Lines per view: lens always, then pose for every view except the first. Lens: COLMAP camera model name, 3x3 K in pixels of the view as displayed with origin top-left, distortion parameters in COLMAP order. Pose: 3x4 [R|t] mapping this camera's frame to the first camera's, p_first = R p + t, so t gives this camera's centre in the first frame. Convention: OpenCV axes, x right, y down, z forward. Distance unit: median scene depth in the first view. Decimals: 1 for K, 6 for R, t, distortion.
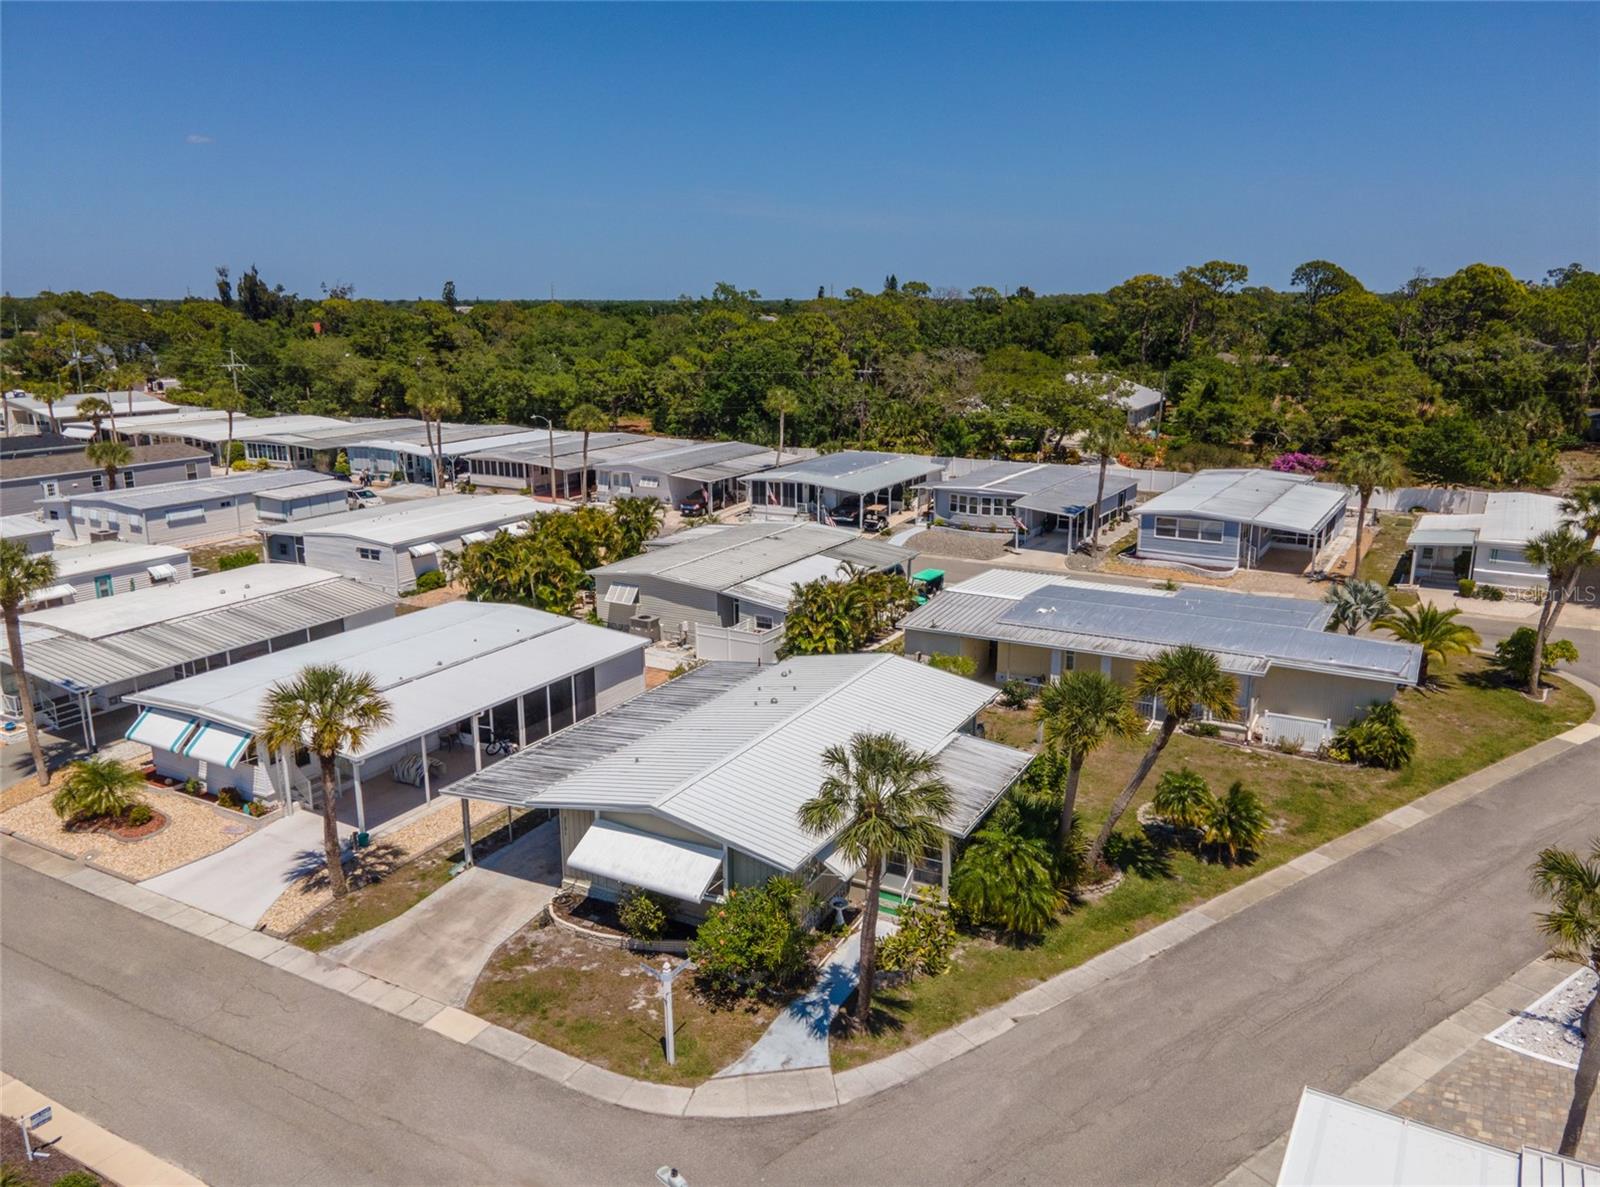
lens RADIAL K [[1180.3, 0, 800.0], [0, 1180.3, 593.5], [0, 0, 1]] dist [0.035074, -0.003834]
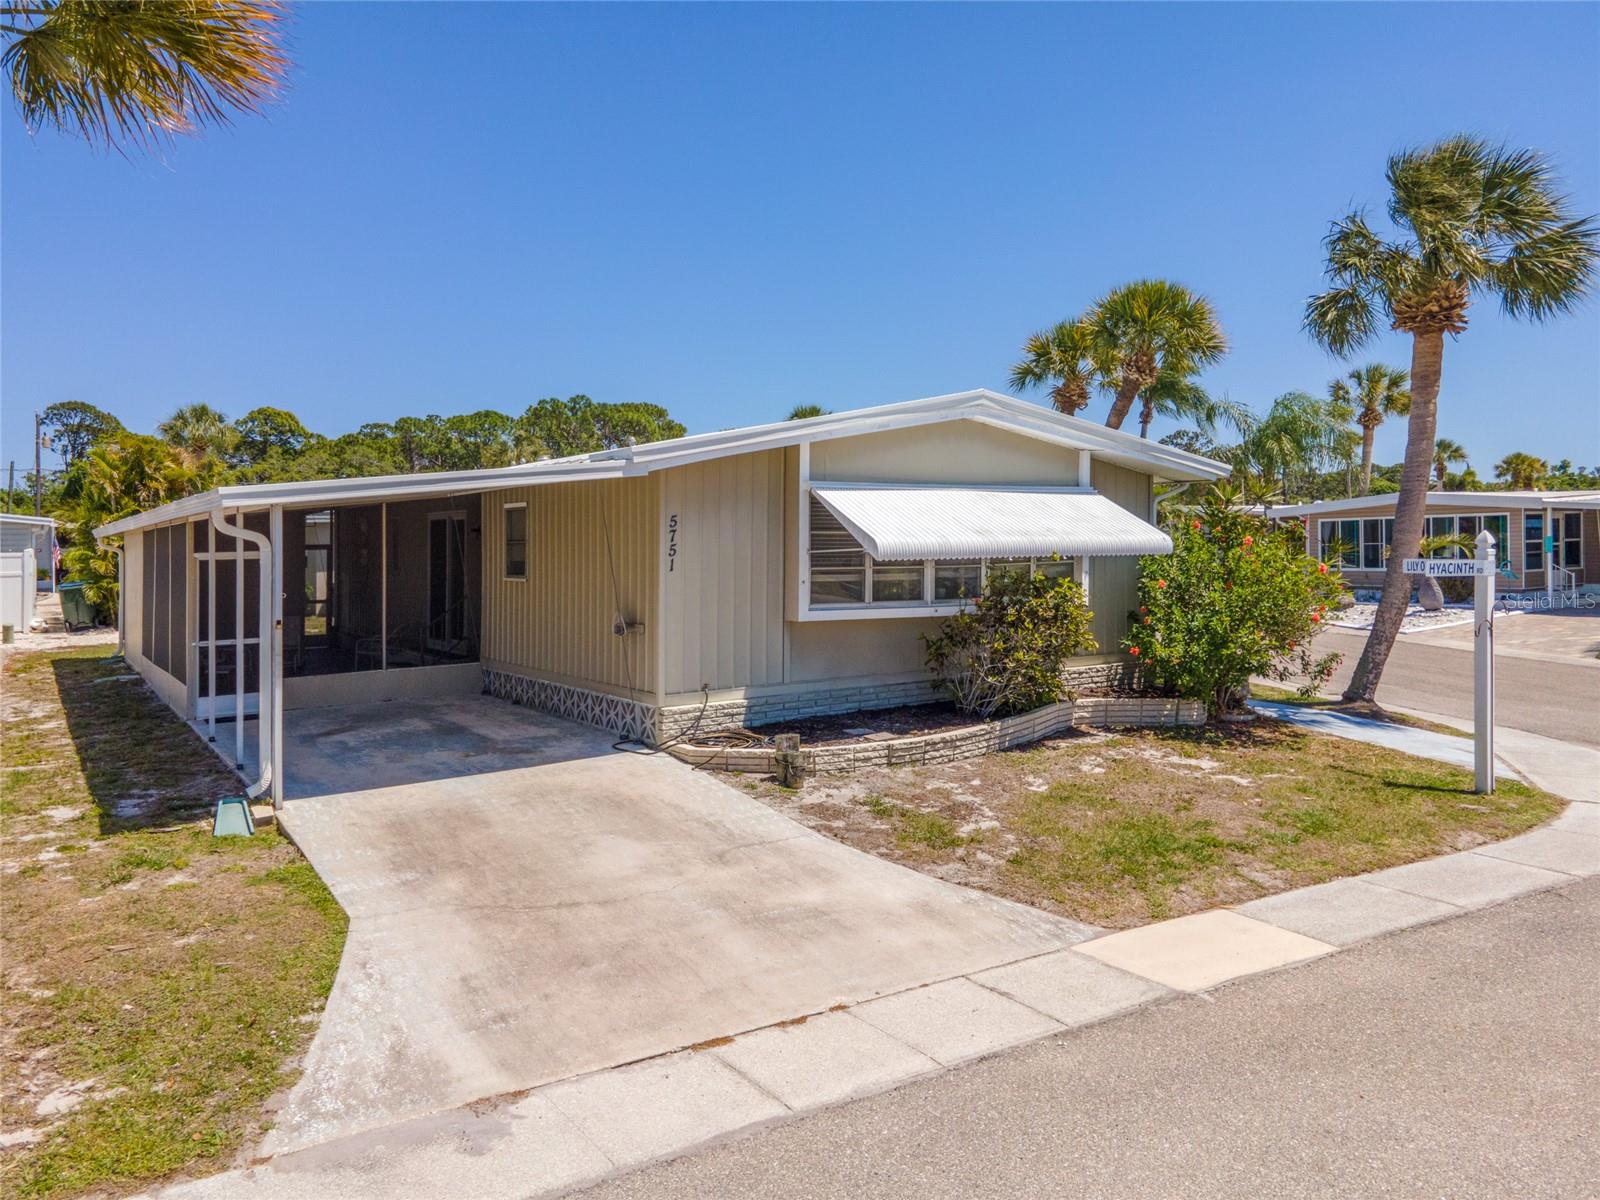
lens RADIAL K [[1161.3, 0, 797.6], [0, 1161.3, 538.0], [0, 0, 1]] dist [0.077013, -0.026053]
pose [[0.468172, -0.002401, 0.883634, -0.337856], [0.228965, 0.966172, -0.118686, 0.169194], [-0.853457, 0.257887, 0.452885, 0.555444]]
